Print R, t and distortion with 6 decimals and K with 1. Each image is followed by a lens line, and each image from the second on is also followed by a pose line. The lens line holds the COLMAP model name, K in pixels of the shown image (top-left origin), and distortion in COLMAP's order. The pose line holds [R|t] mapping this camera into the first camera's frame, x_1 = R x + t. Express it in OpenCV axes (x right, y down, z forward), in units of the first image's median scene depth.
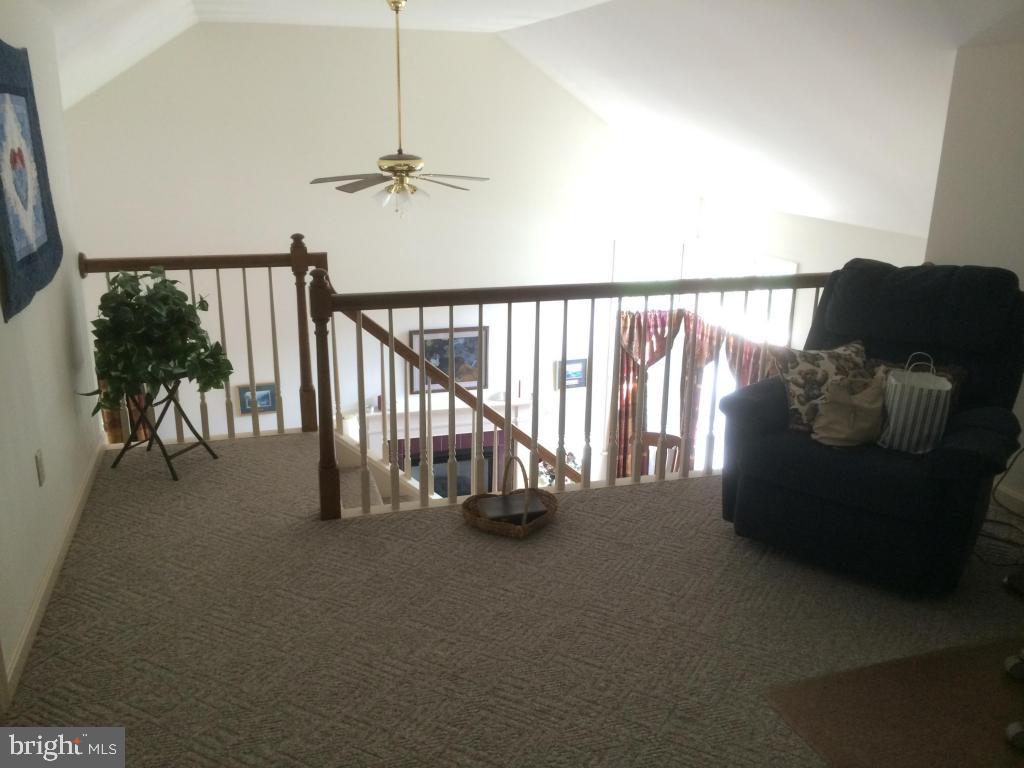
lens RADIAL K [[870.6, 0, 512.9], [0, 870.6, 382.3], [0, 0, 1]] dist [0.053185, -0.043025]
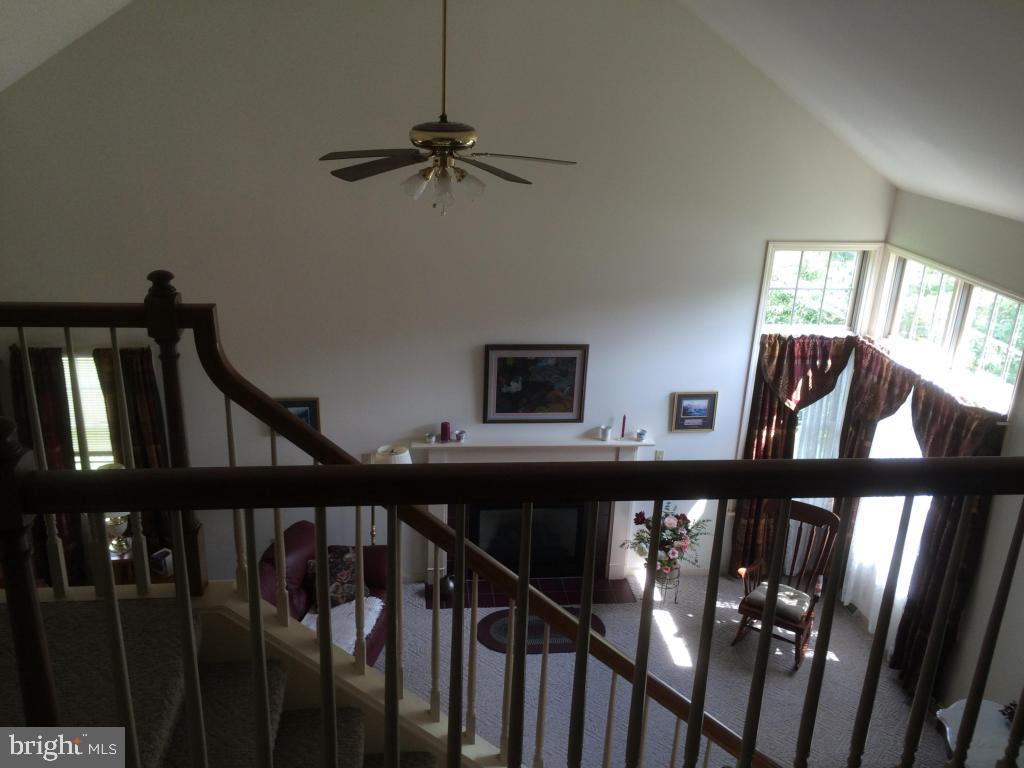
lens RADIAL K [[870.6, 0, 510.5], [0, 870.6, 386.3], [0, 0, 1]] dist [0.053185, -0.043025]
pose [[0.982597, 0.085195, -0.165059, 0.036231], [-0.076285, 0.995303, 0.059598, -0.071028], [0.169361, -0.045969, 0.984481, 0.231679]]
